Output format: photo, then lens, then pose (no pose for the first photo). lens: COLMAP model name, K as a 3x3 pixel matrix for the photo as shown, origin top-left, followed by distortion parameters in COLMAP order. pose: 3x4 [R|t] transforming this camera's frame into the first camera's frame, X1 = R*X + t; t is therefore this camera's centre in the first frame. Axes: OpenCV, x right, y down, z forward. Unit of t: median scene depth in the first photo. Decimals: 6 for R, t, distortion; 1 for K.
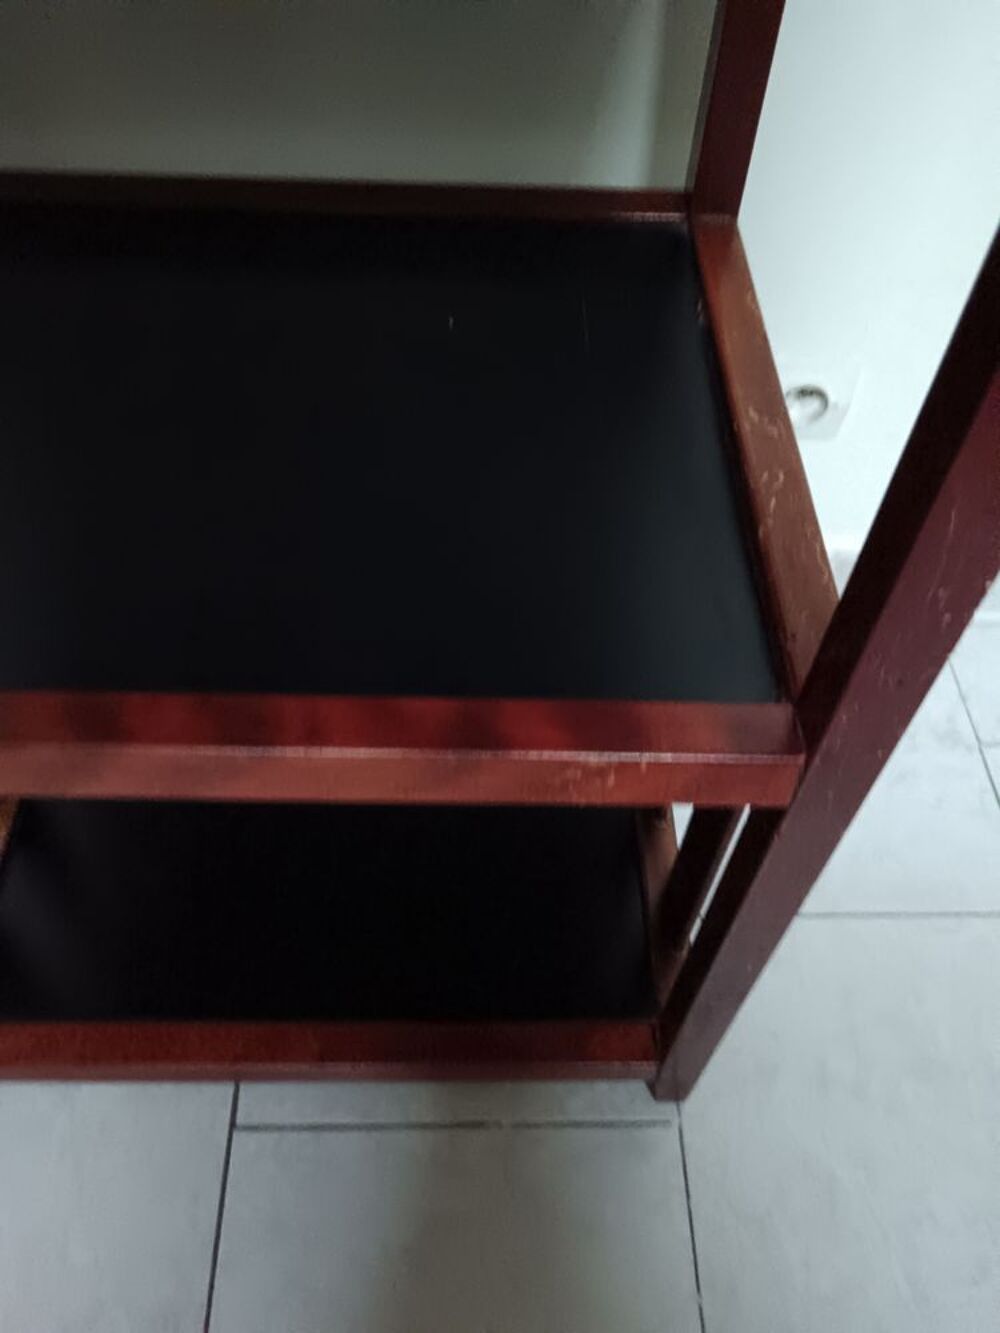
lens RADIAL K [[1045.7, 0, 500.0], [0, 1045.7, 666.5], [0, 0, 1]] dist [0.023714, 0.001892]
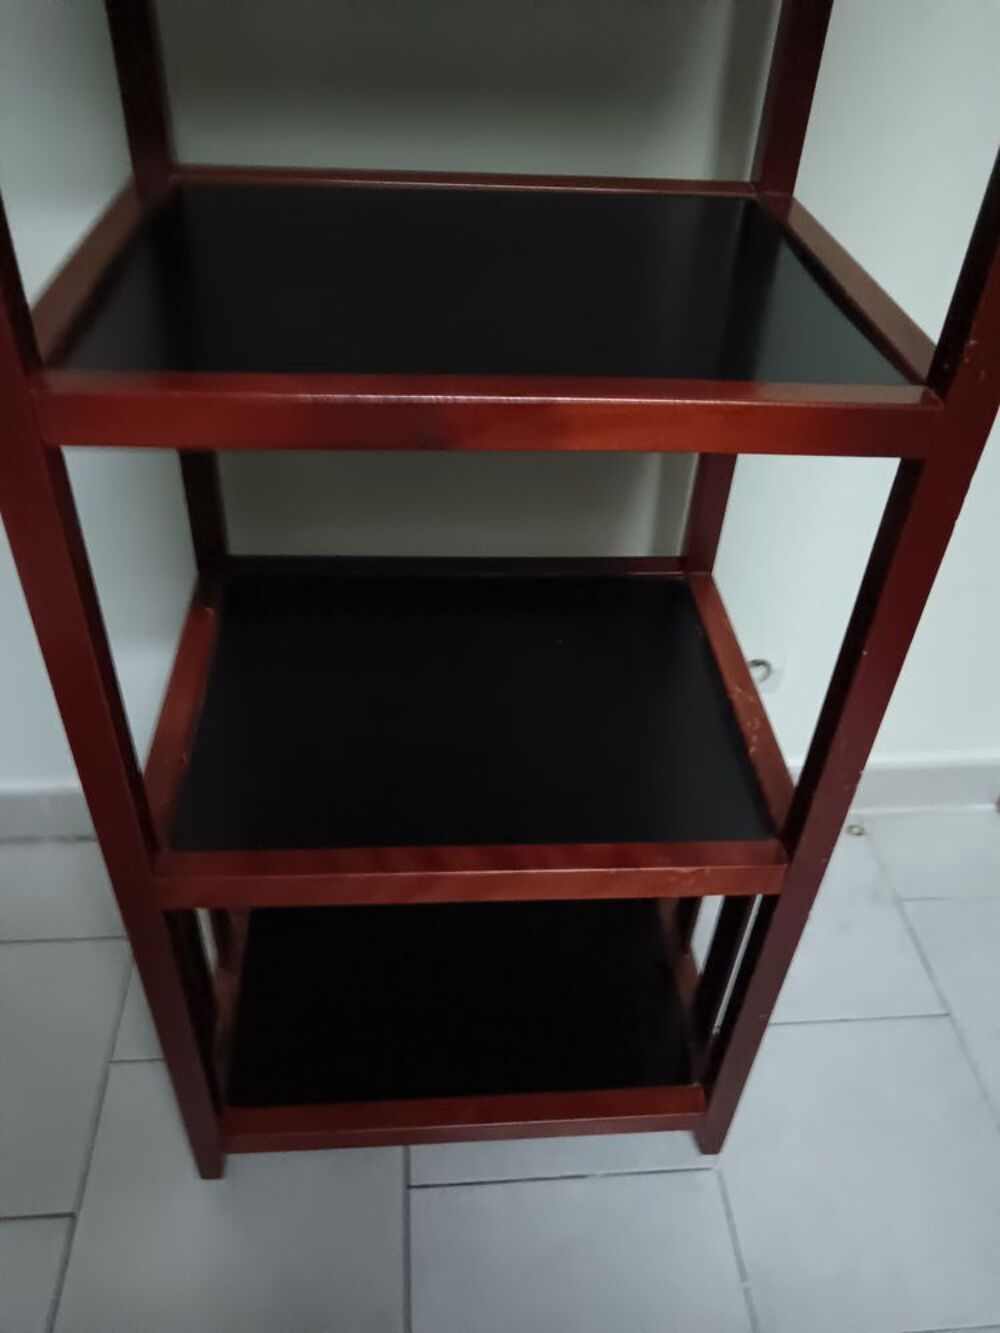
lens RADIAL K [[1045.7, 0, 500.0], [0, 1045.7, 666.5], [0, 0, 1]] dist [0.023714, 0.001892]
pose [[0.998083, -0.029786, 0.054251, -0.276482], [0.040362, 0.977775, -0.205737, 0.081844], [-0.046917, 0.207533, 0.977102, -0.790789]]
